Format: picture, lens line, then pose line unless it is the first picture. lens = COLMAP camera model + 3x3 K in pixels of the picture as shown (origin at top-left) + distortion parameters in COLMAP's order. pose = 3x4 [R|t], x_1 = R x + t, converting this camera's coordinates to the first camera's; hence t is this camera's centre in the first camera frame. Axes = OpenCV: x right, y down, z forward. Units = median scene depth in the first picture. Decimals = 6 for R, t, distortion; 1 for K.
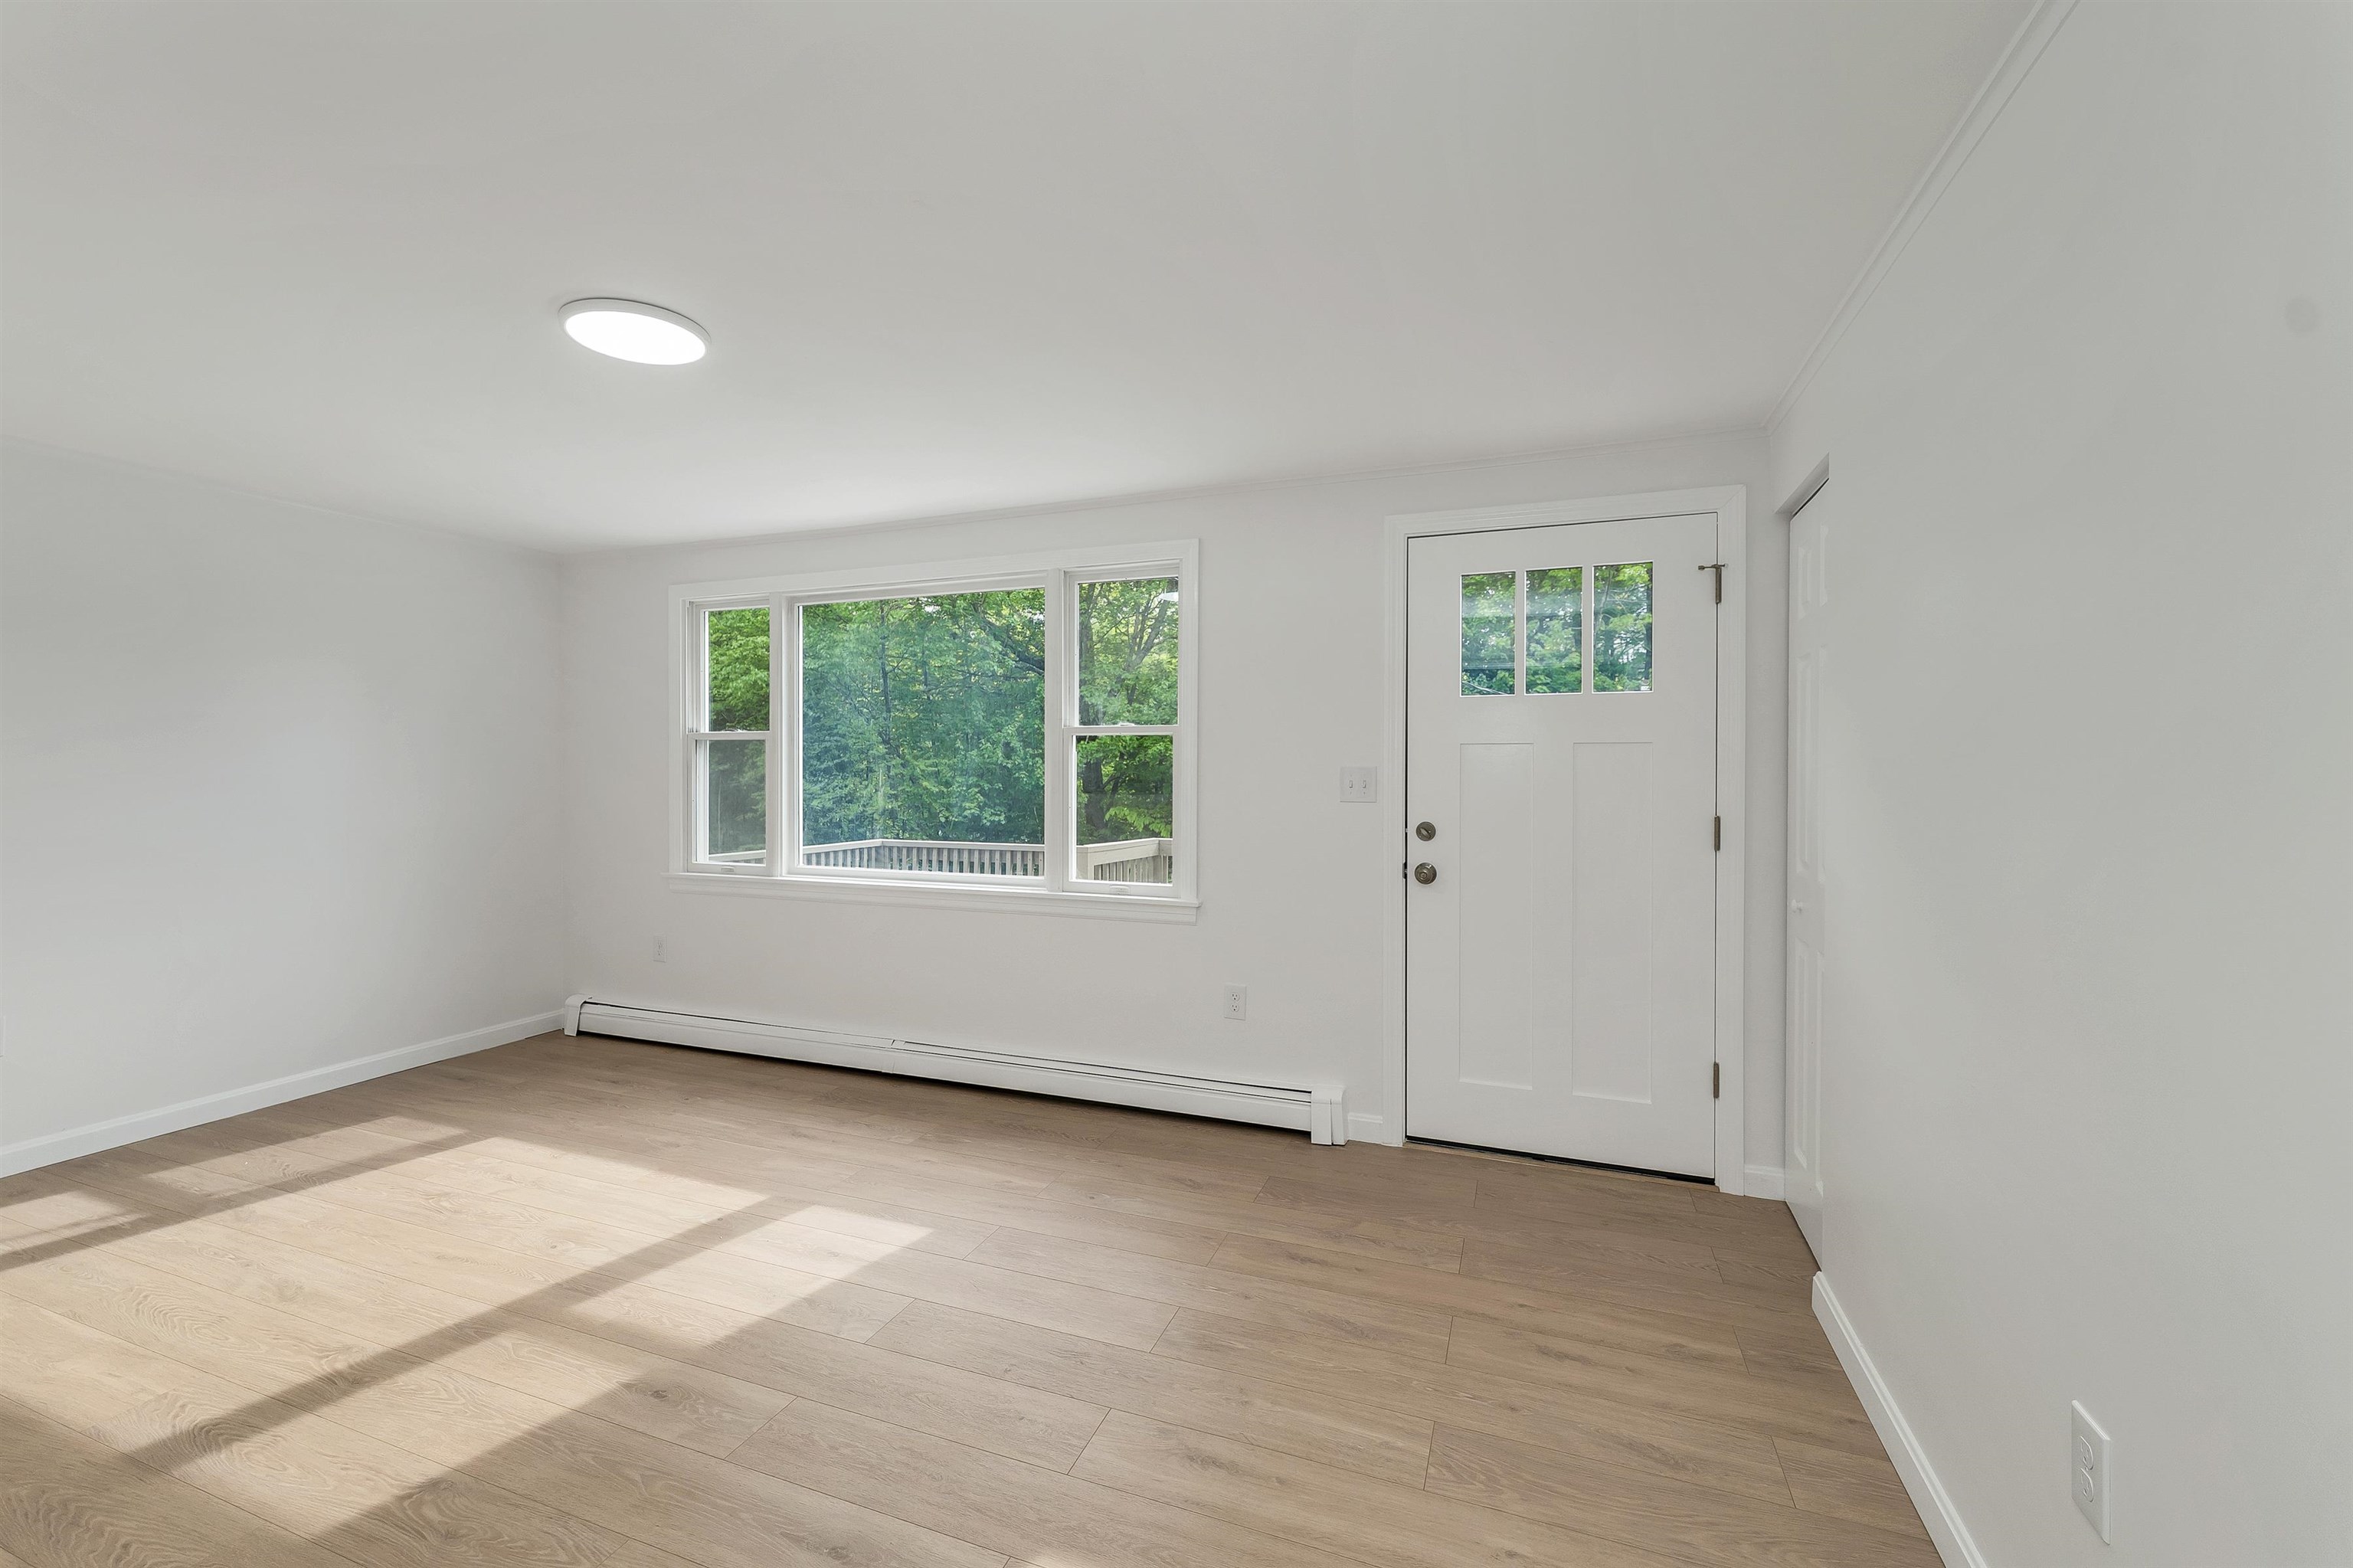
lens RADIAL K [[976.5, 0, 1169.7], [0, 976.5, 775.0], [0, 0, 1]] dist [0.003281, 0.000809]
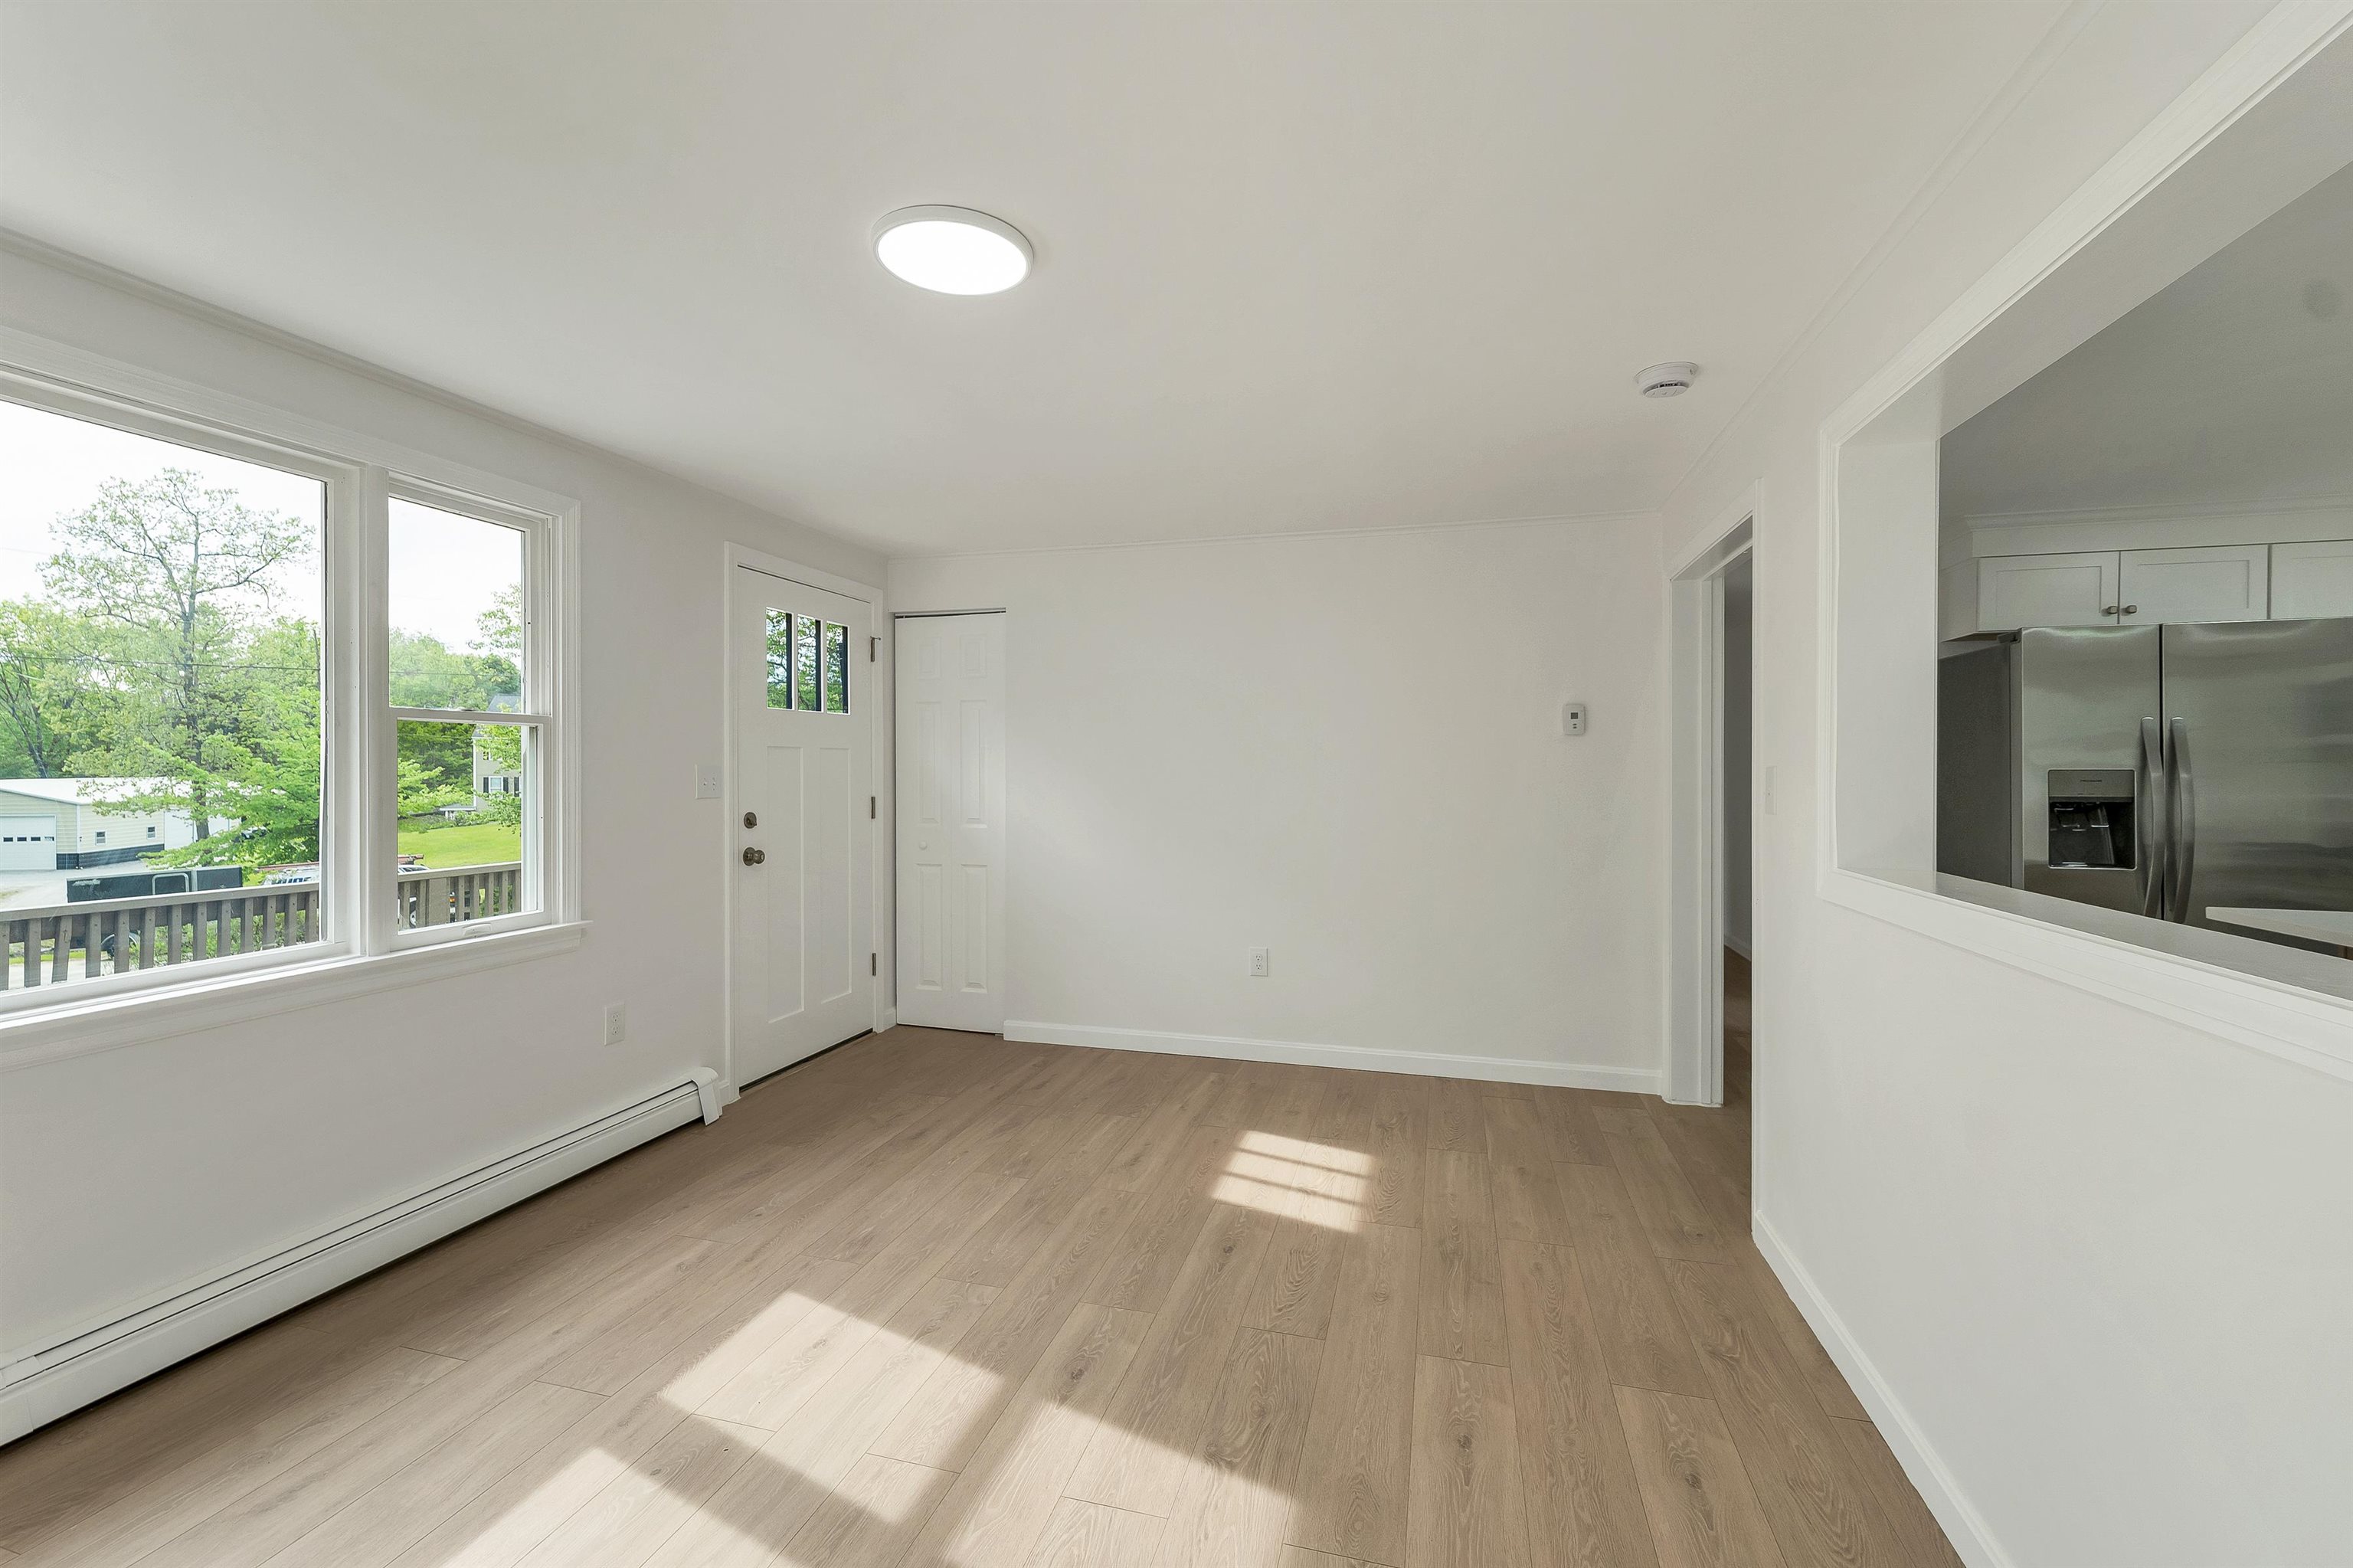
lens RADIAL K [[990.0, 0, 1155.8], [0, 990.0, 778.4], [0, 0, 1]] dist [-0.001533, 0.000081]
pose [[-0.086719, -0.014671, 0.996125, -1.064773], [0.008362, 0.999846, 0.015454, -0.008258], [-0.996198, 0.009670, -0.086583, 0.683844]]
